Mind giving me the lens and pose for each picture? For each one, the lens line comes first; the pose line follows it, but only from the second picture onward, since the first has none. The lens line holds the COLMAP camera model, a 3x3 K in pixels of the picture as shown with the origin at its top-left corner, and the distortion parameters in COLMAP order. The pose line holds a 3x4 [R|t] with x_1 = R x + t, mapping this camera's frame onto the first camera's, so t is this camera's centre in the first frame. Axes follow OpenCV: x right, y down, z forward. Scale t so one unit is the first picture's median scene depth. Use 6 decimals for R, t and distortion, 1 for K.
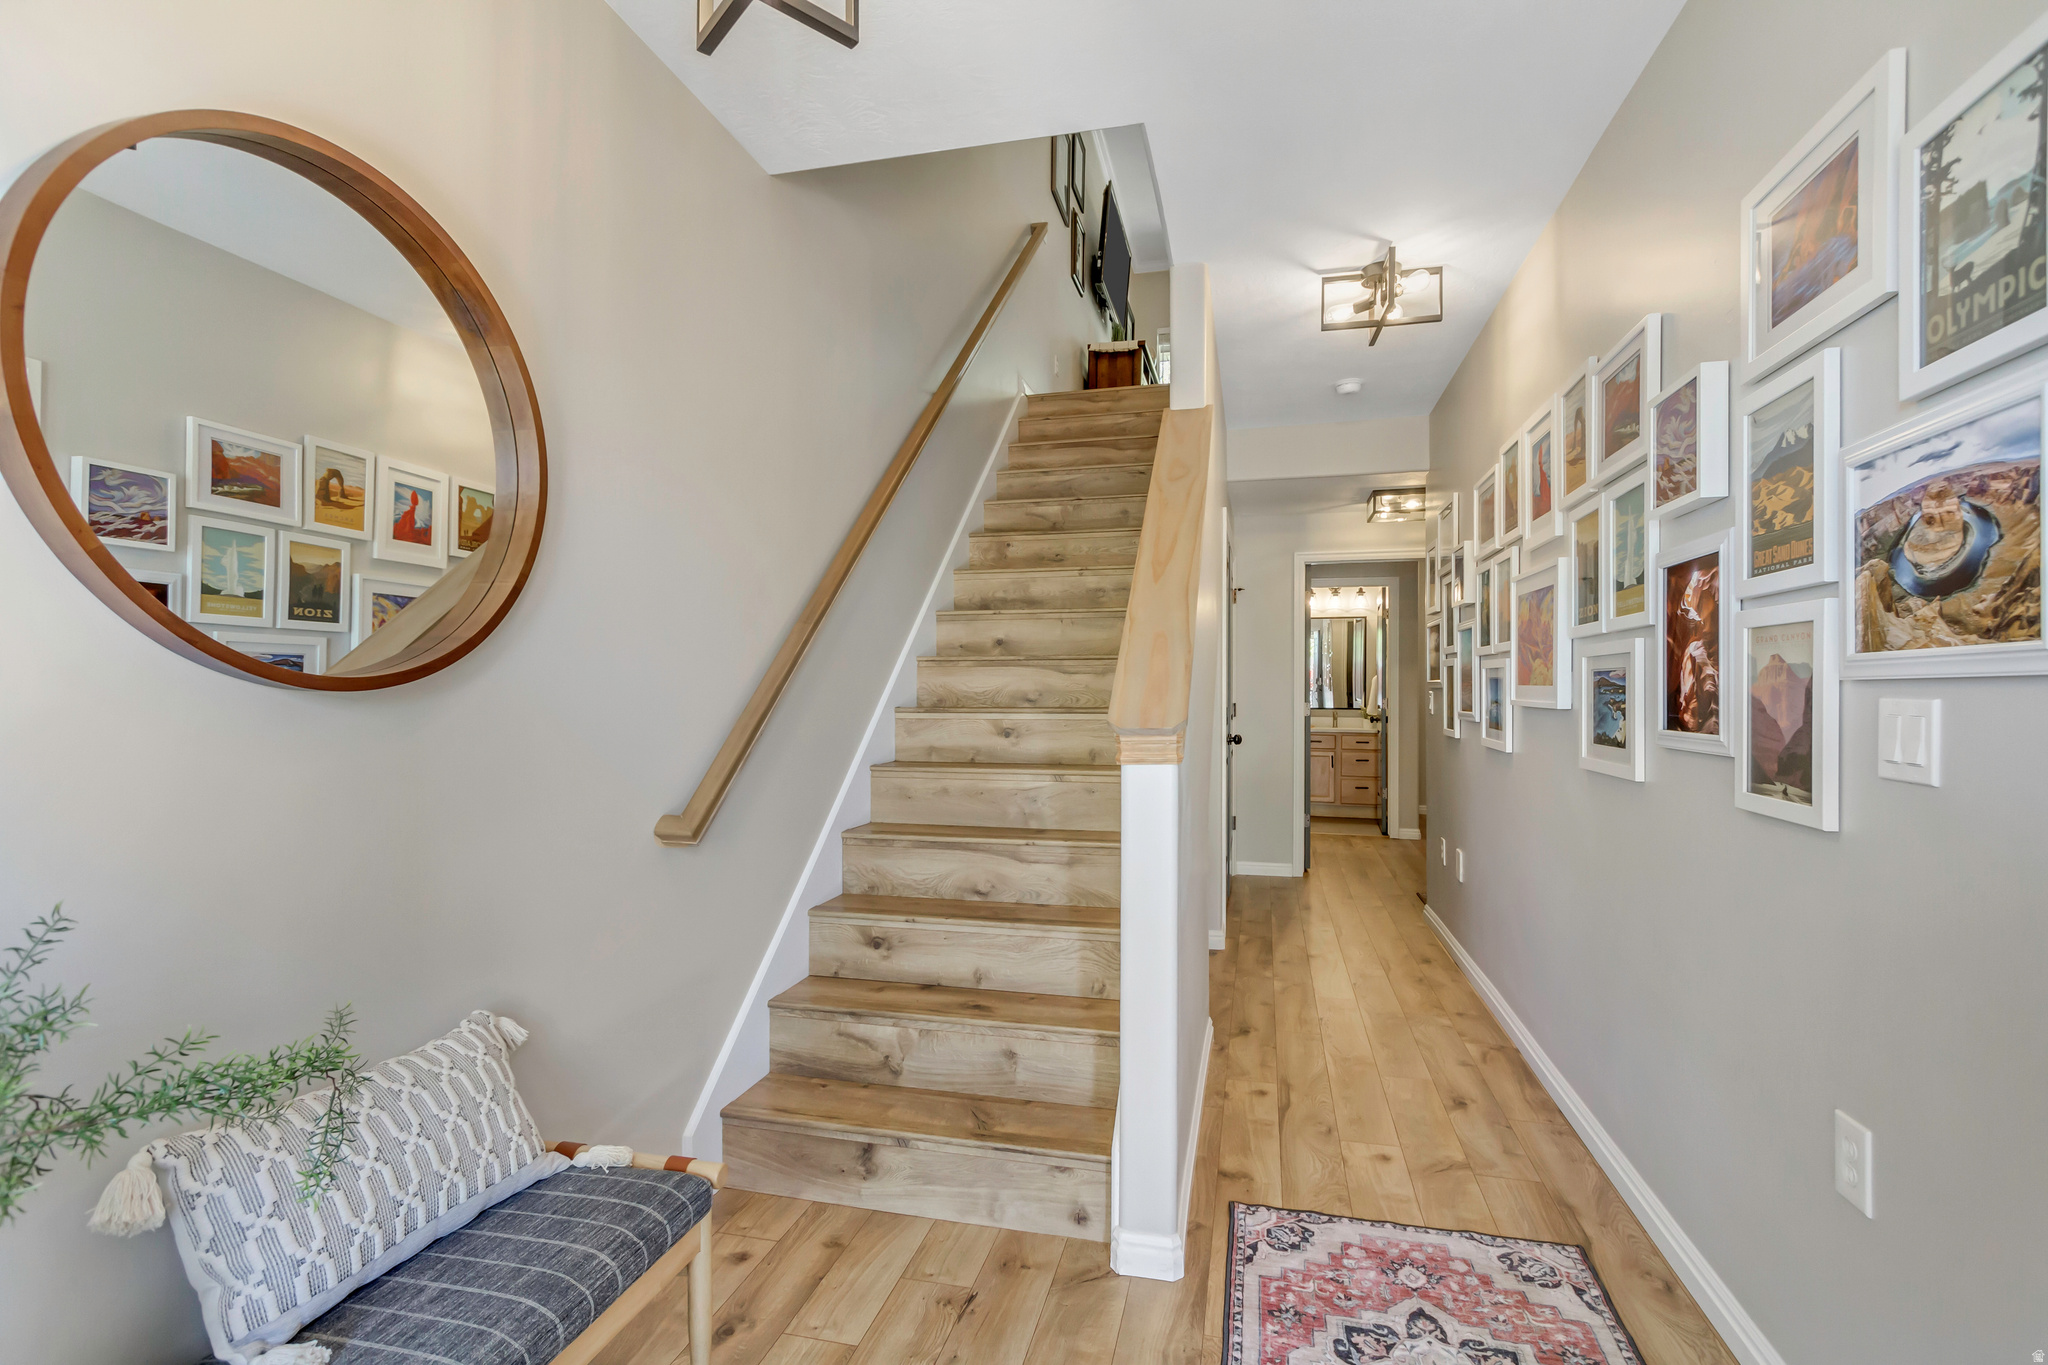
lens RADIAL K [[944.7, 0, 1024.0], [0, 944.7, 682.5], [0, 0, 1]] dist [0.009891, -0.002705]
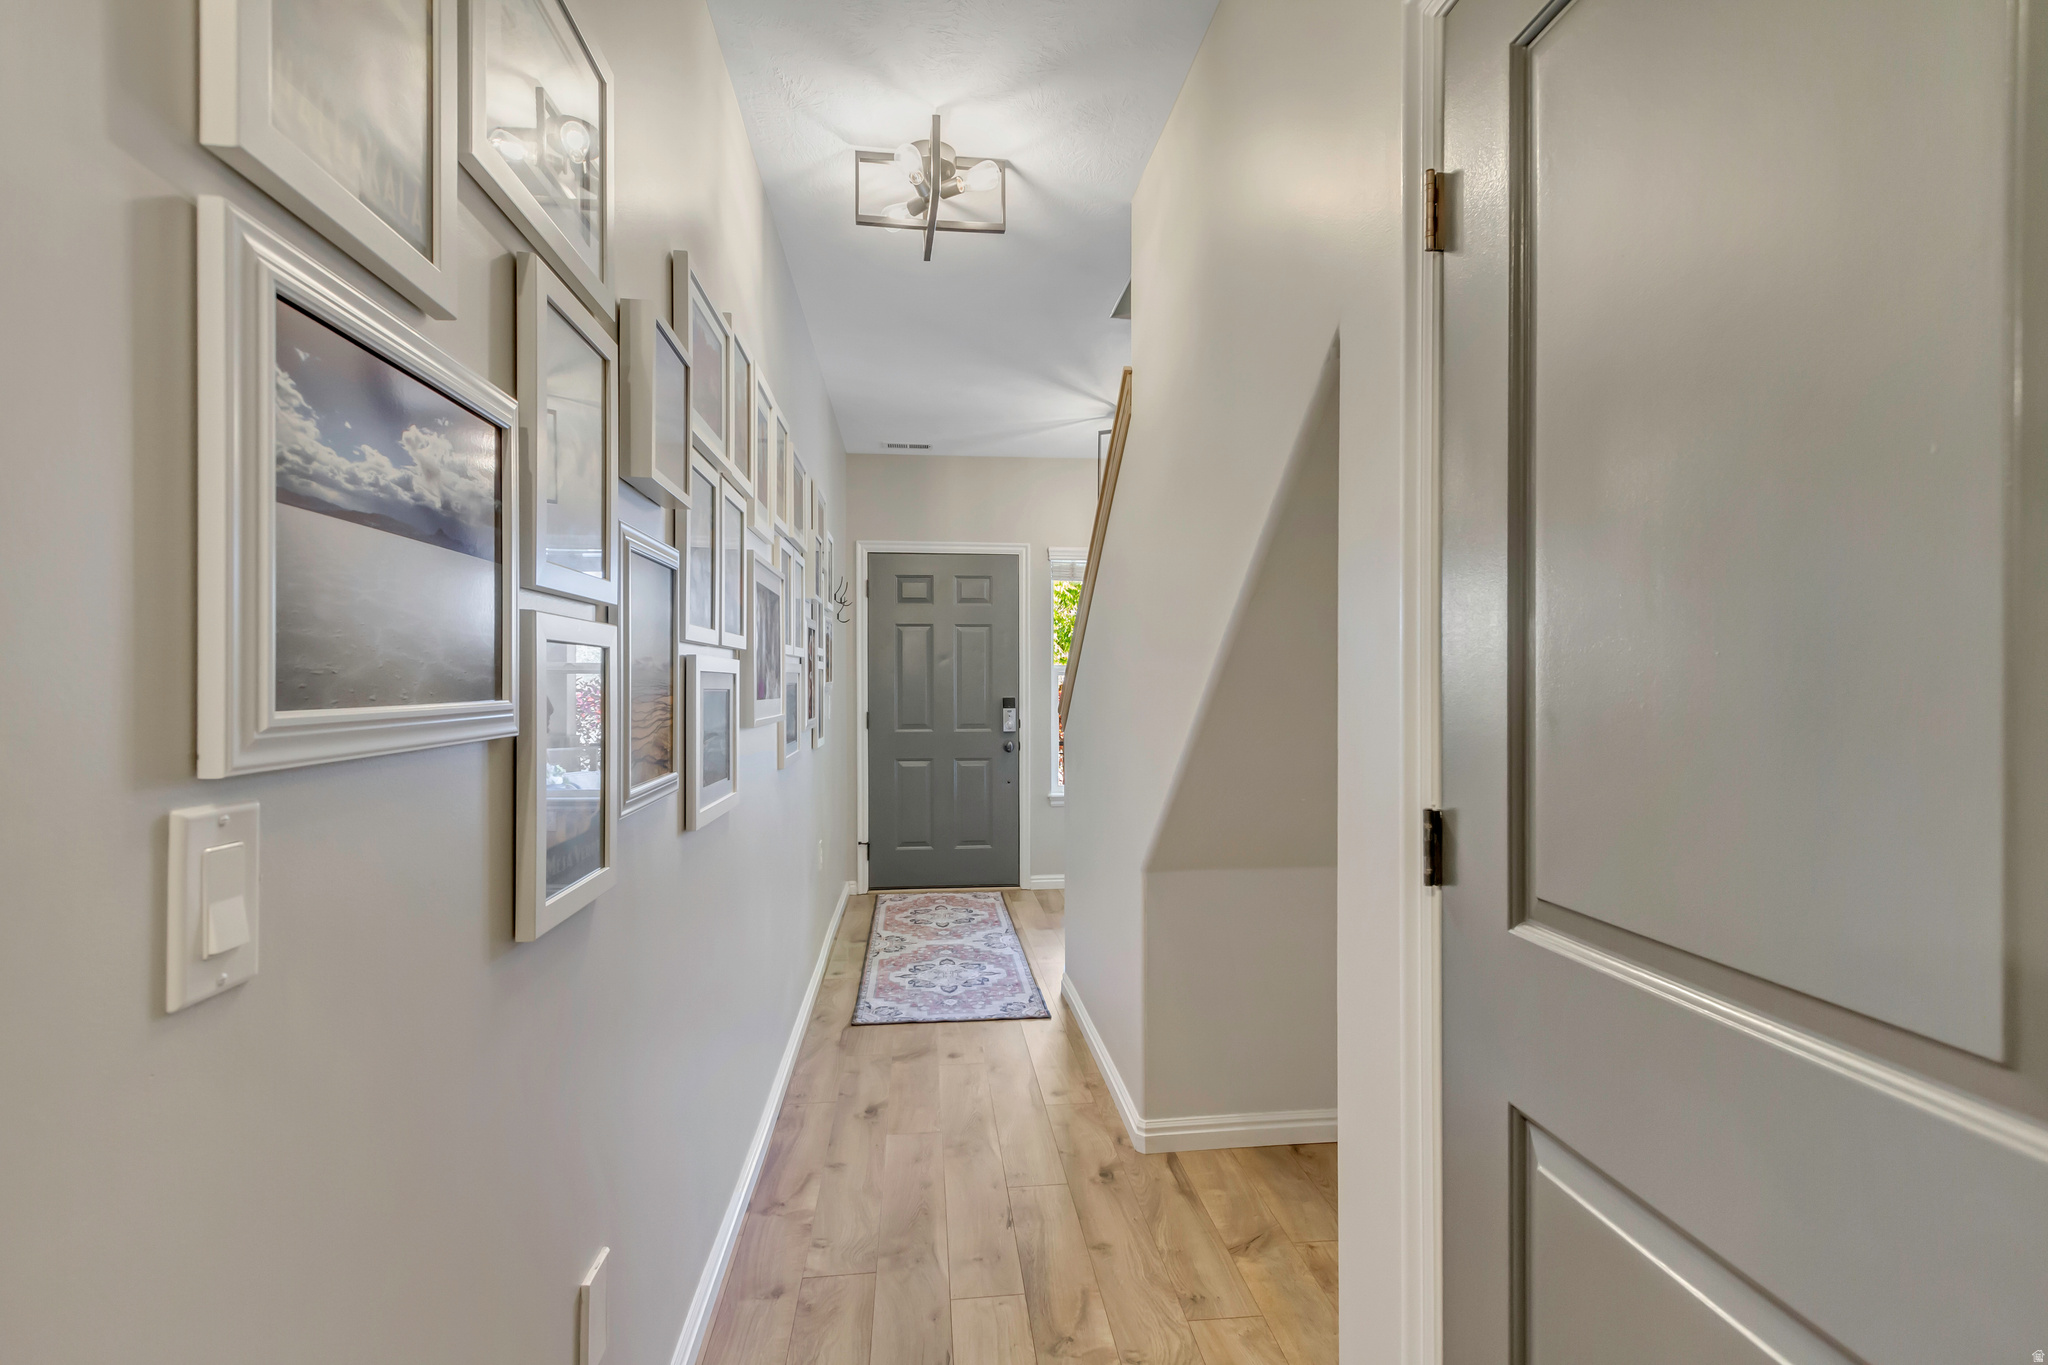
lens RADIAL K [[944.7, 0, 1024.0], [0, 944.7, 682.5], [0, 0, 1]] dist [0.009891, -0.002705]
pose [[-0.937147, 0.002101, -0.348928, 0.803487], [0.002732, 0.999995, -0.001315, -0.013411], [0.348924, -0.002185, -0.937149, 2.443876]]
